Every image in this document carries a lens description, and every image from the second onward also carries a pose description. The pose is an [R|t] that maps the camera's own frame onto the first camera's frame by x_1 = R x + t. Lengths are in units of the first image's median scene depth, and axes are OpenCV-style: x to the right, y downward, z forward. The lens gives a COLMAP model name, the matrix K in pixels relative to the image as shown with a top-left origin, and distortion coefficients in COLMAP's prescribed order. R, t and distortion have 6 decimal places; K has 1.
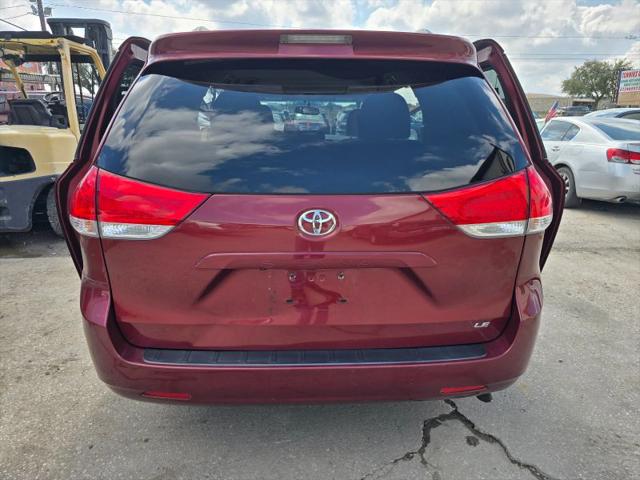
lens RADIAL K [[454.8, 0, 318.7], [0, 454.8, 243.6], [0, 0, 1]] dist [0.002231, -0.005062]
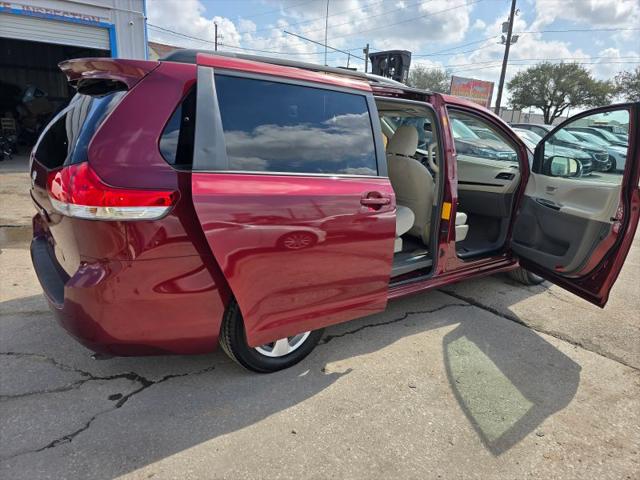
lens RADIAL K [[455.4, 0, 320.0], [0, 455.4, 240.0], [0, 0, 1]] dist [0.003578, -0.005902]
pose [[0.558750, 0.239151, -0.794107, 1.363933], [-0.280263, 0.955638, 0.090598, -0.184797], [0.780546, 0.171937, 0.600988, 0.604791]]
